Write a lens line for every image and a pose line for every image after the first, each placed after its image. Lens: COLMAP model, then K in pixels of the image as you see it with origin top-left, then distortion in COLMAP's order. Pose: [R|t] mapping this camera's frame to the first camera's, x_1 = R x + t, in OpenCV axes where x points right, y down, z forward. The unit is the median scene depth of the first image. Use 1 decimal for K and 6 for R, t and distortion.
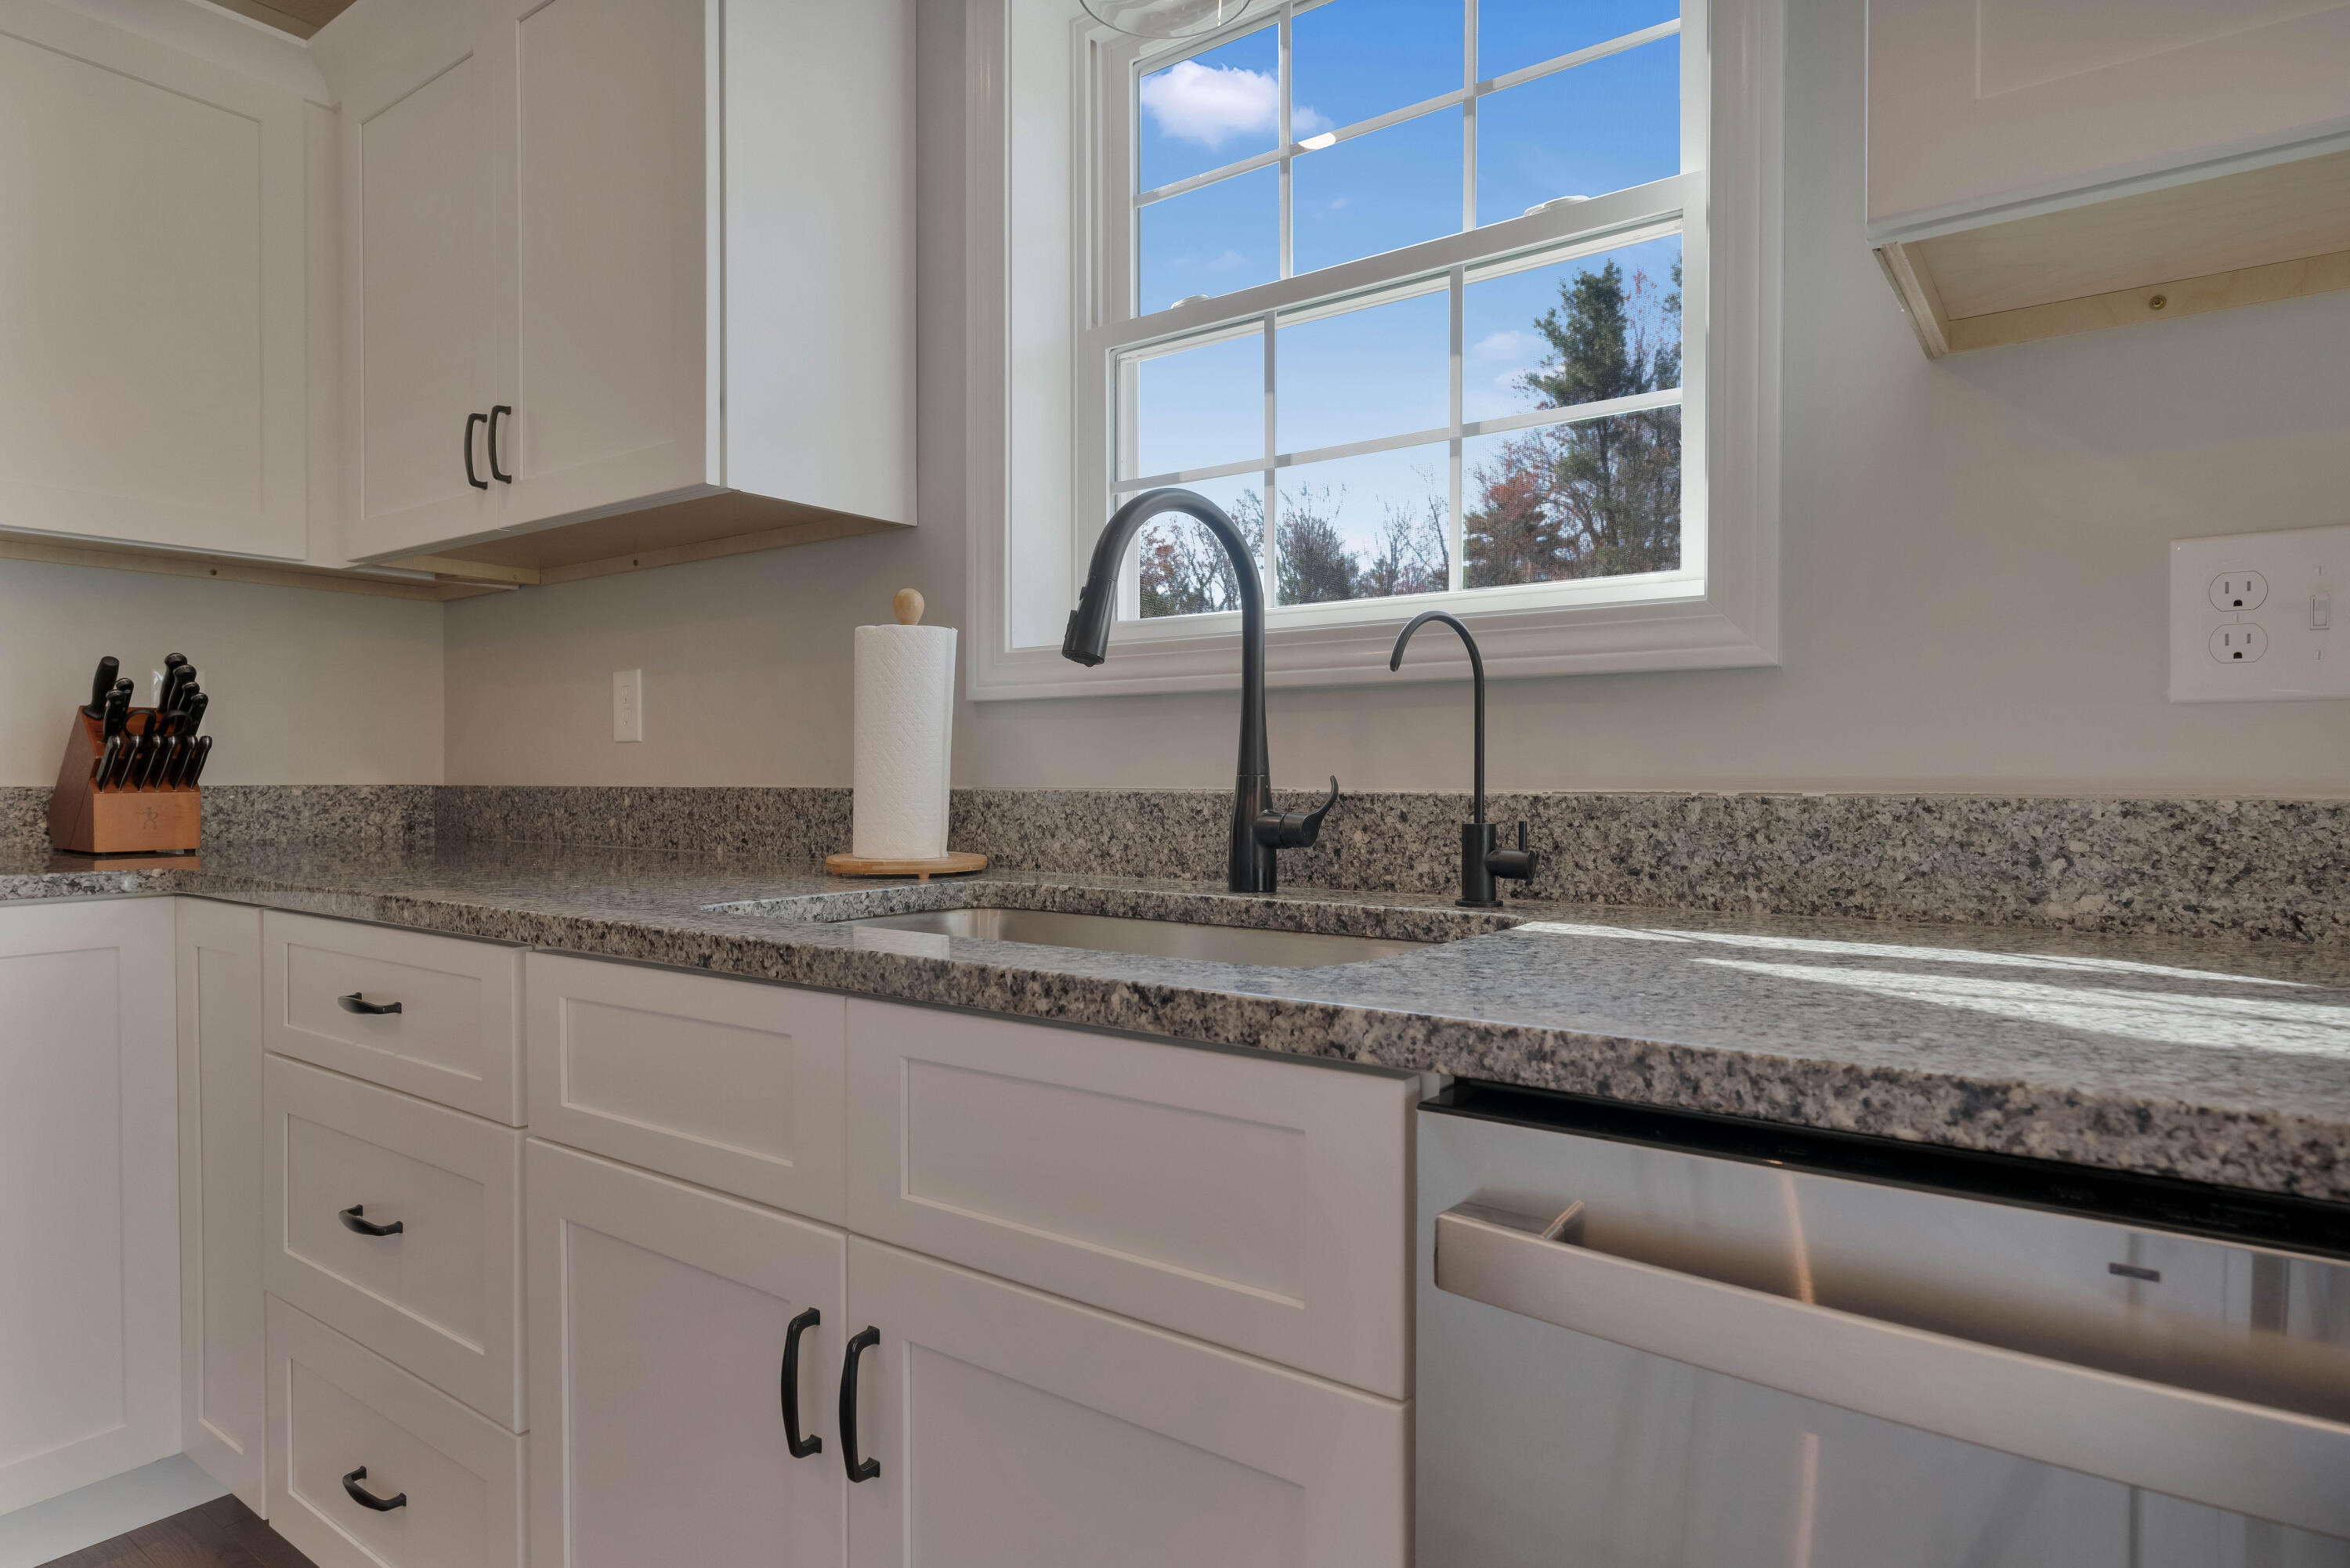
lens RADIAL K [[1326.4, 0, 1176.5], [0, 1326.4, 778.2], [0, 0, 1]] dist [0.004620, 0.000171]
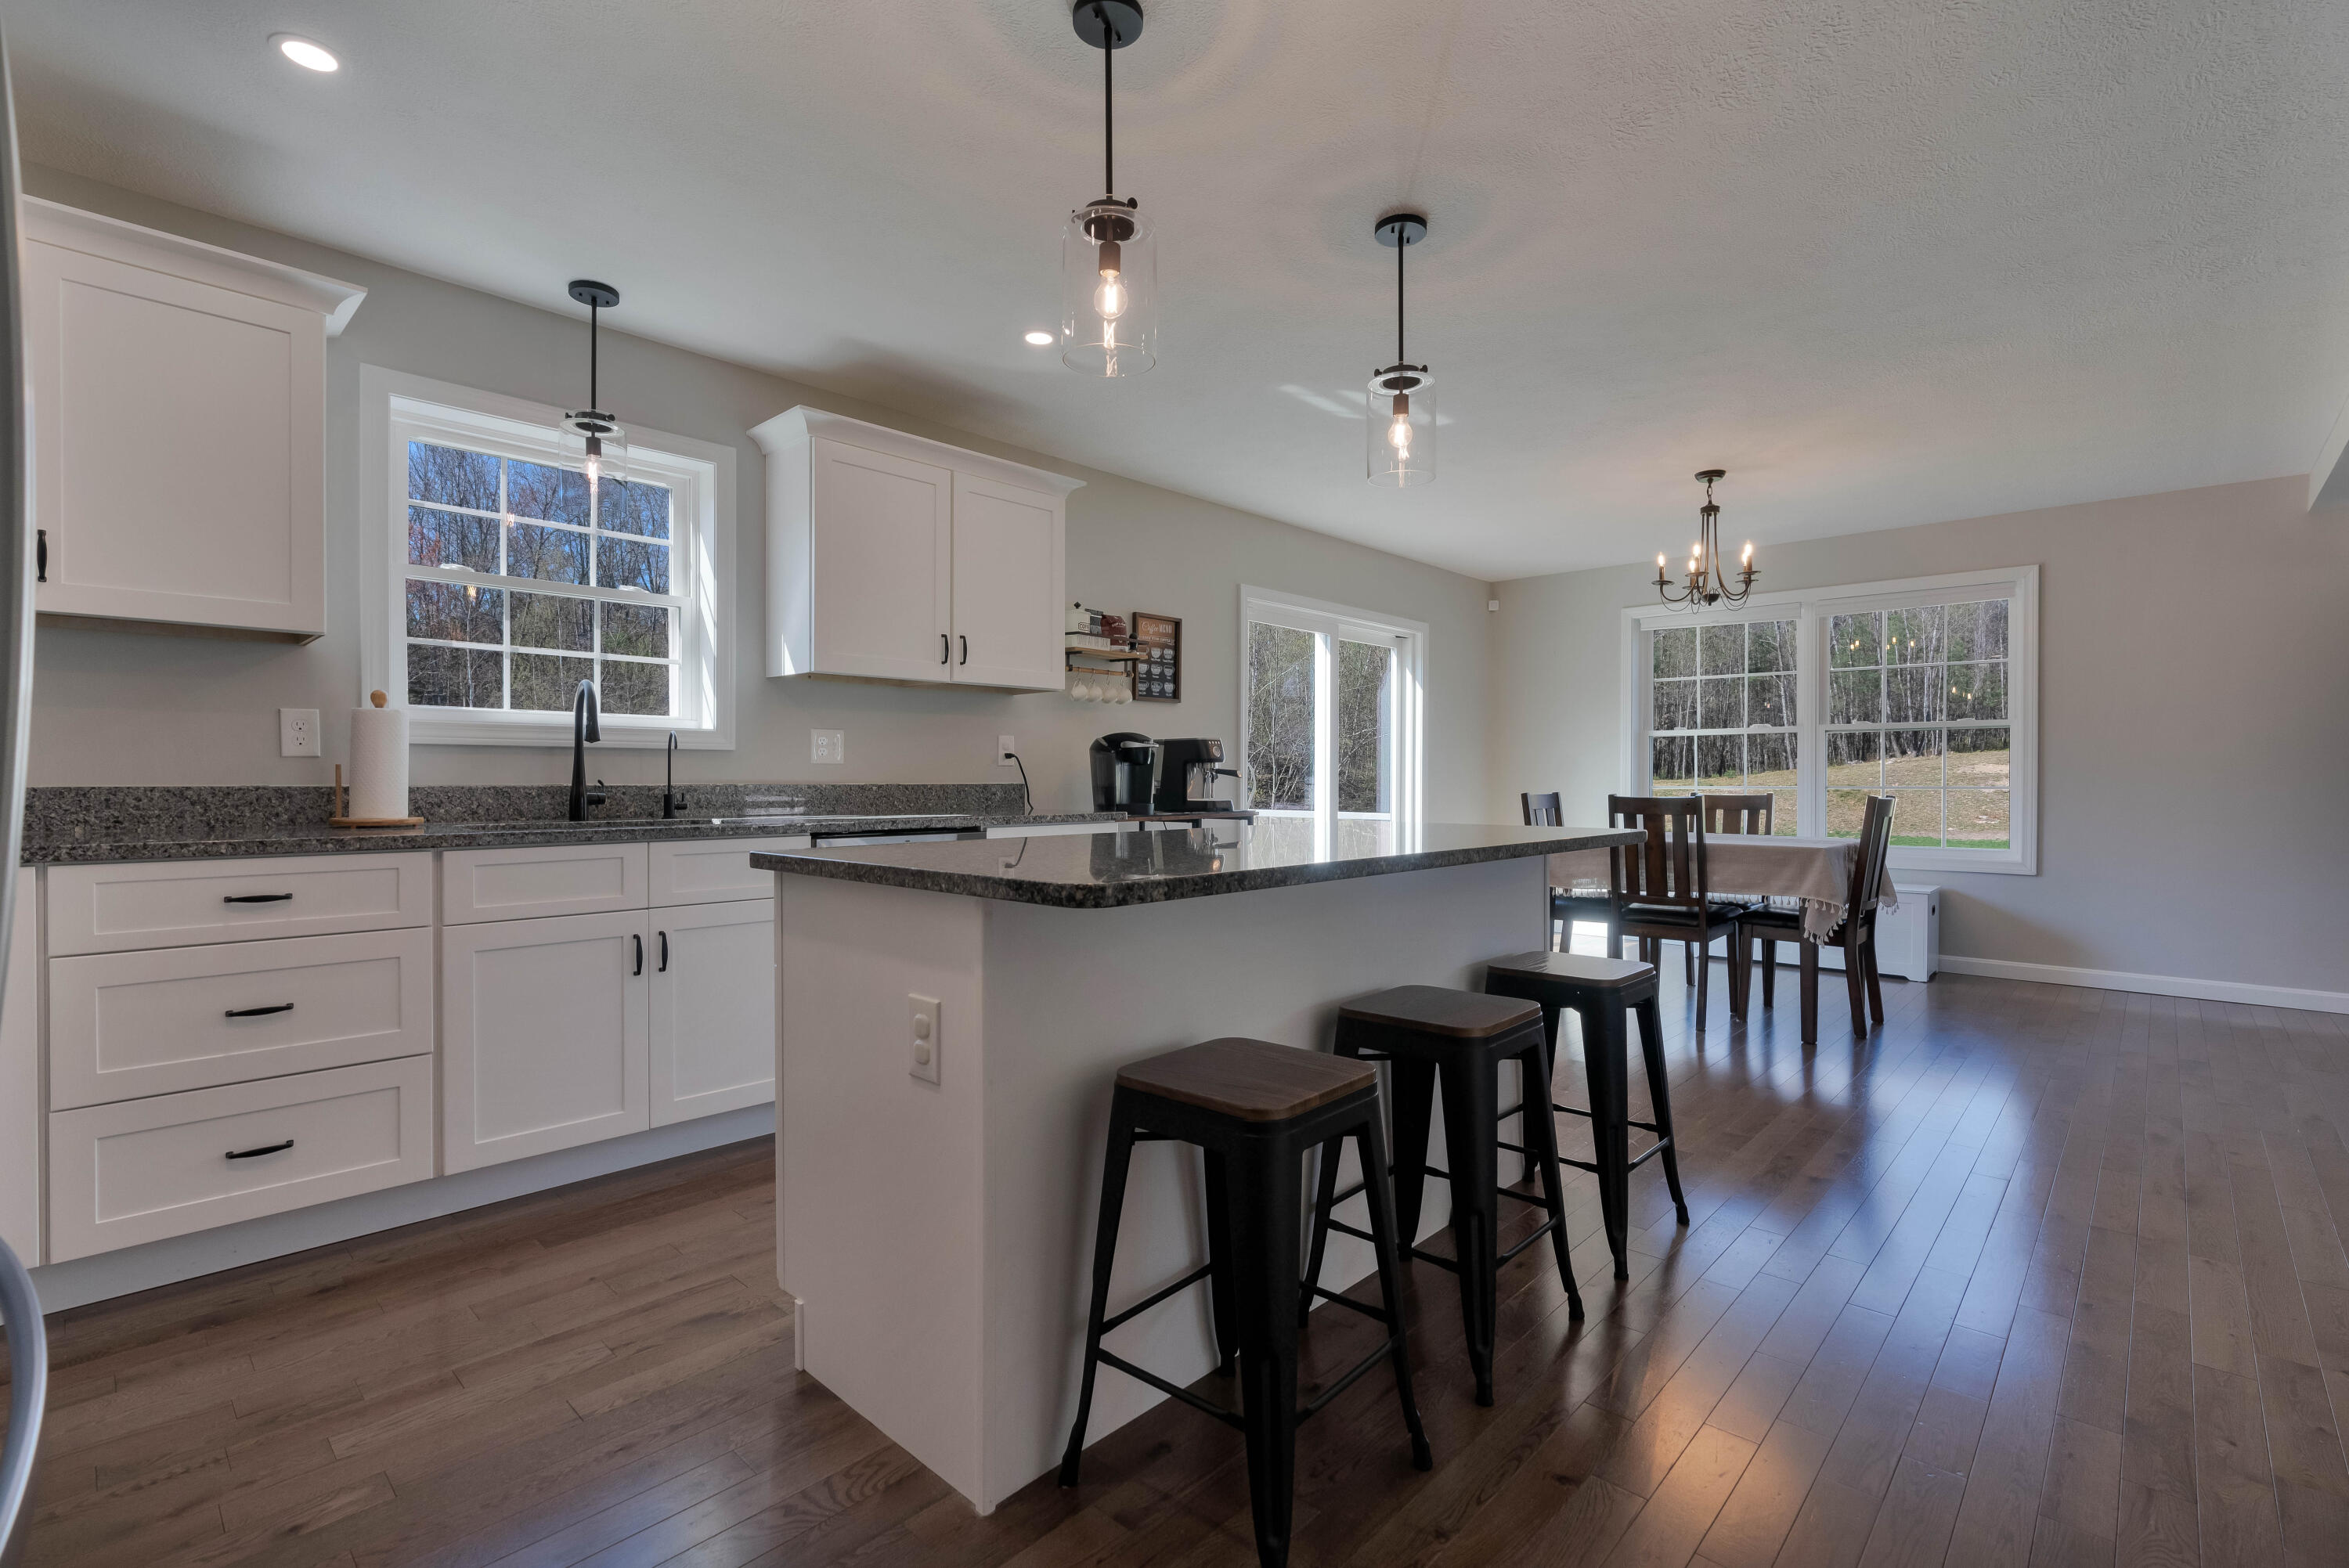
lens RADIAL K [[1064.0, 0, 1166.2], [0, 1064.0, 784.3], [0, 0, 1]] dist [-0.014721, 0.001198]
pose [[0.125321, -0.001759, 0.992115, -1.723203], [0.005203, 0.999986, 0.001116, 0.011206], [-0.992103, 0.005022, 0.125328, -0.419939]]
